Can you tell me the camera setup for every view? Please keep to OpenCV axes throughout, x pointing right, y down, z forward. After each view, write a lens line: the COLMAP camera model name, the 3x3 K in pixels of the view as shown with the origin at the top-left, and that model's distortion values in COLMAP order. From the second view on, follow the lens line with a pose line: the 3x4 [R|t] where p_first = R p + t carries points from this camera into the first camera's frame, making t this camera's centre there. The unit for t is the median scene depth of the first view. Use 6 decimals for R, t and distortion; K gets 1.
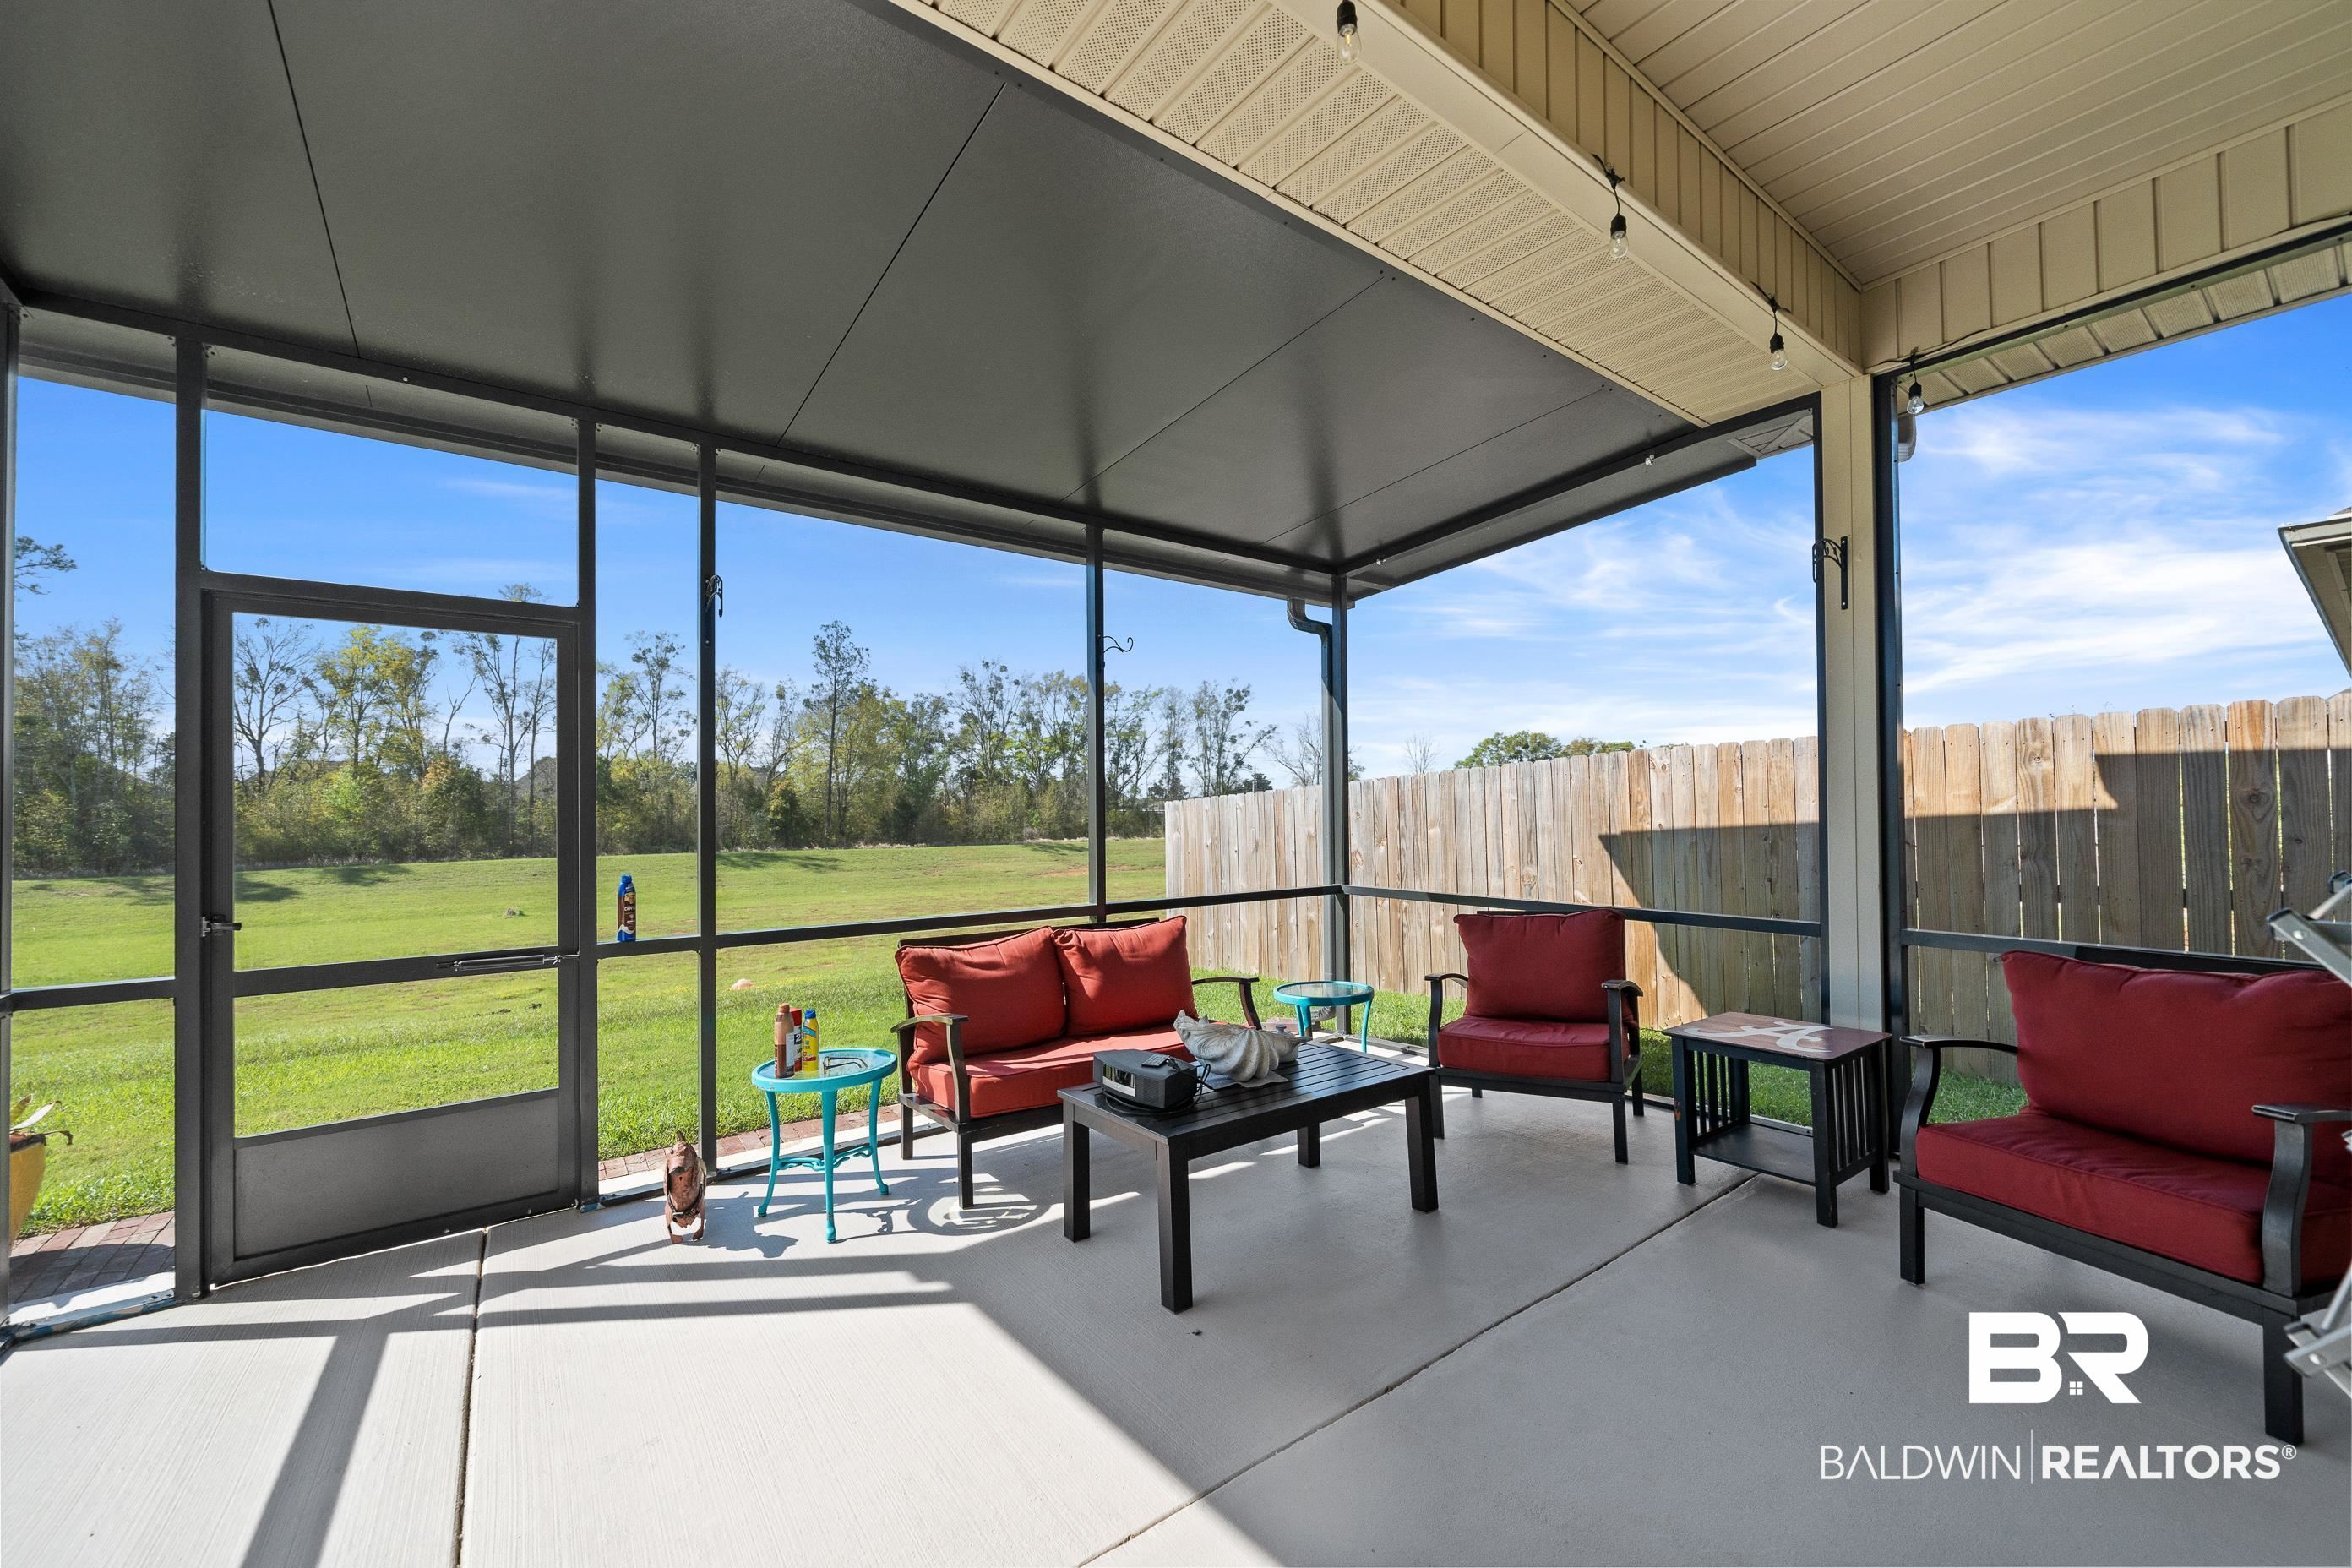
lens RADIAL K [[918.6, 0, 1197.7], [0, 918.6, 789.8], [0, 0, 1]] dist [-0.016275, 0.000161]
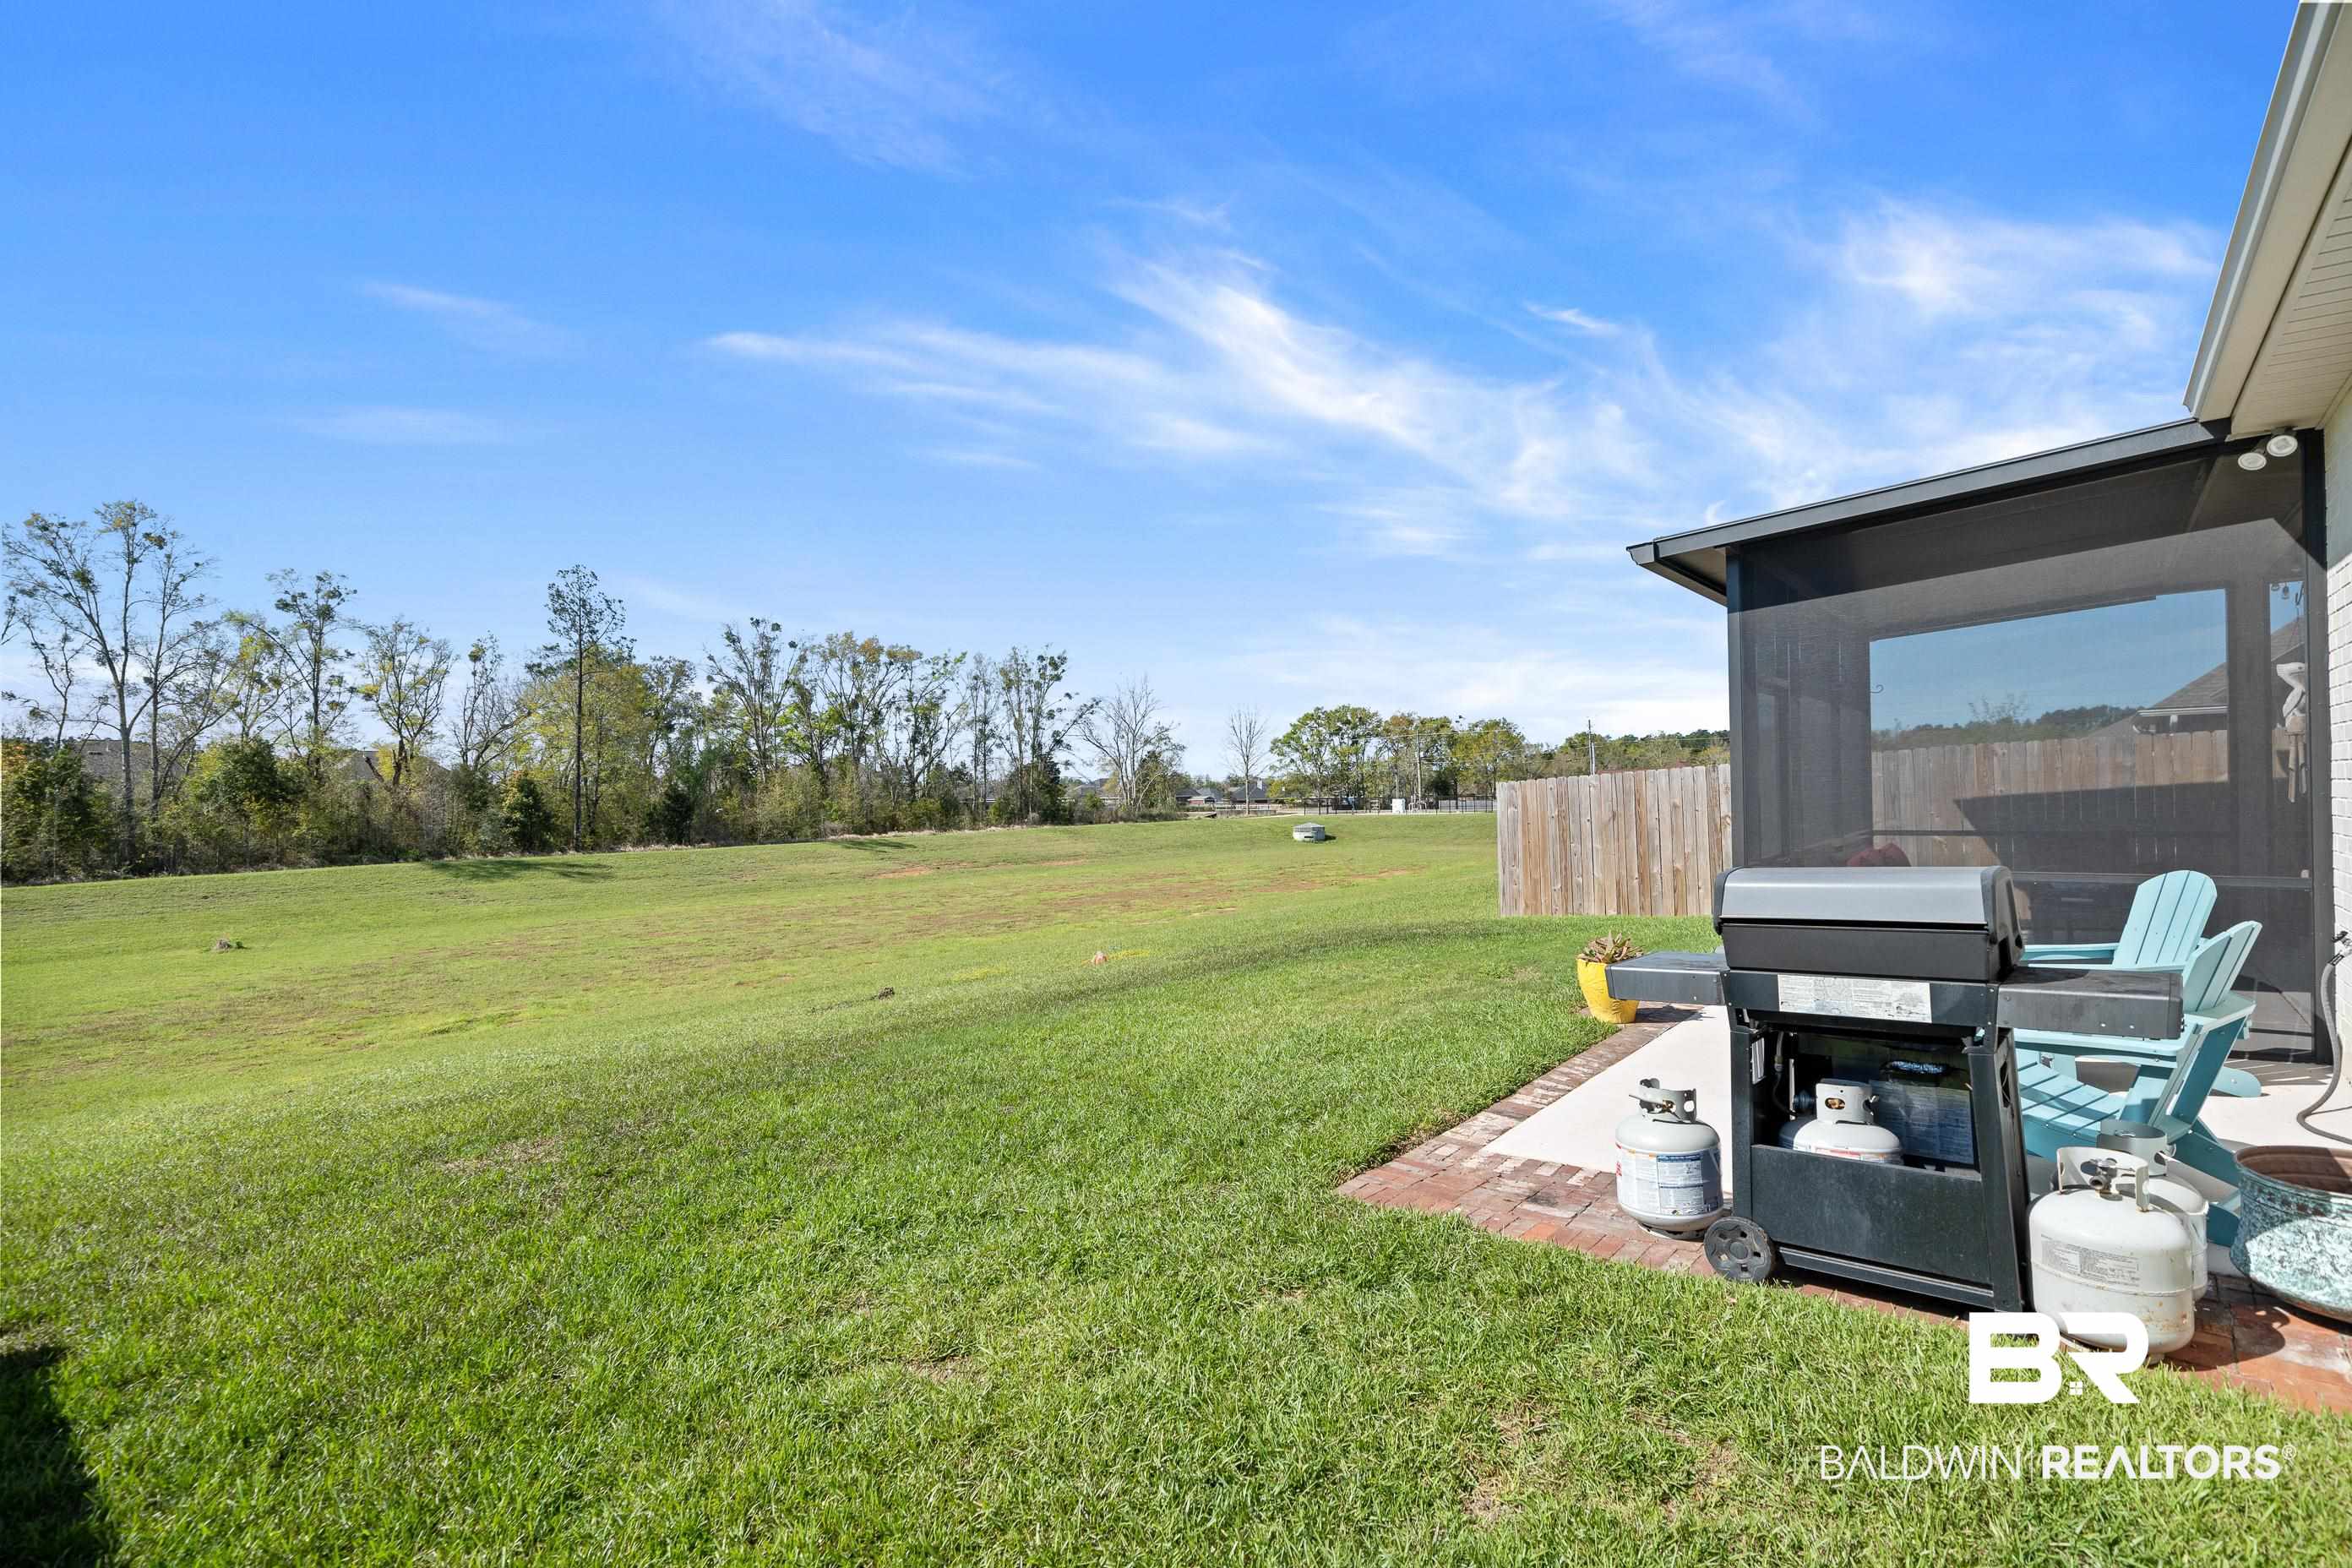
lens RADIAL K [[1101.8, 0, 1180.3], [0, 1101.8, 786.5], [0, 0, 1]] dist [-0.001158, 0.000309]
pose [[0.974228, -0.013188, 0.225178, -0.111702], [0.010393, 0.999854, 0.013591, -0.000858], [-0.225324, -0.010900, 0.974223, -0.046652]]
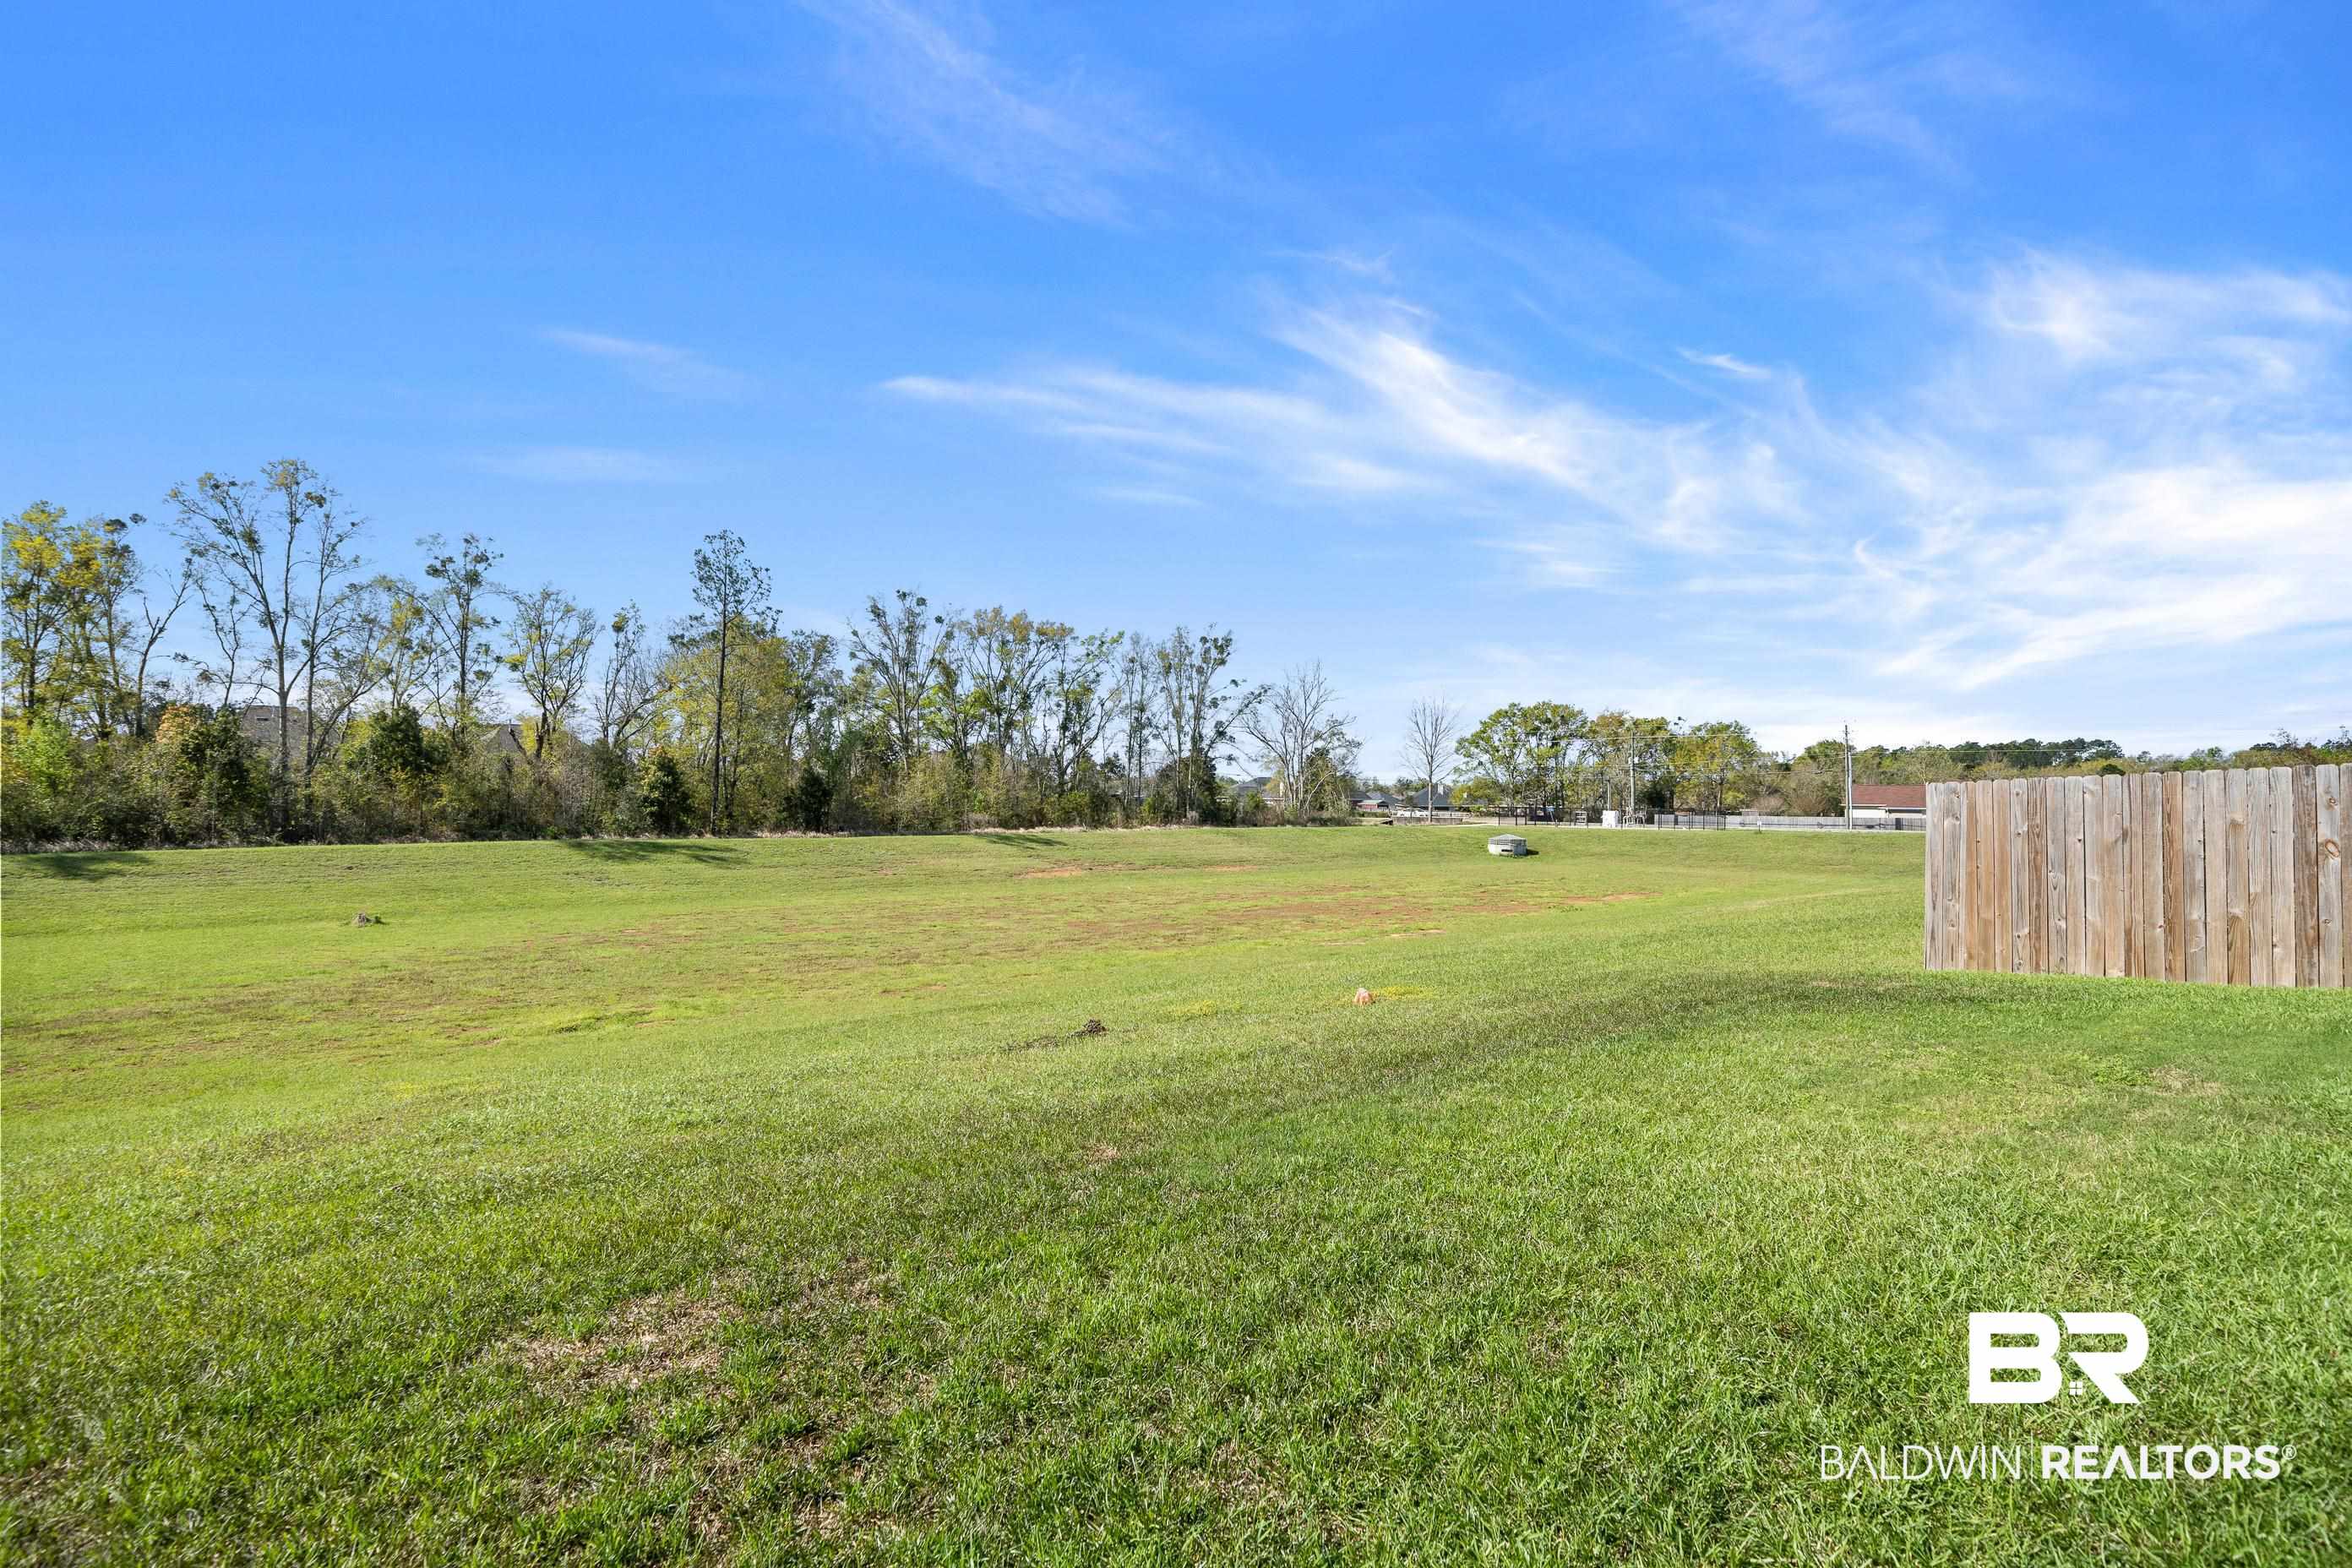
lens RADIAL K [[1210.8, 0, 1176.0], [0, 1210.8, 784.0], [0, 0, 1]] dist [0.004704, -0.001208]
pose [[0.995662, 0.018845, 0.091121, -0.123405], [-0.020012, 0.999729, 0.011918, 0.002073], [-0.090872, -0.013690, 0.995769, -0.011958]]
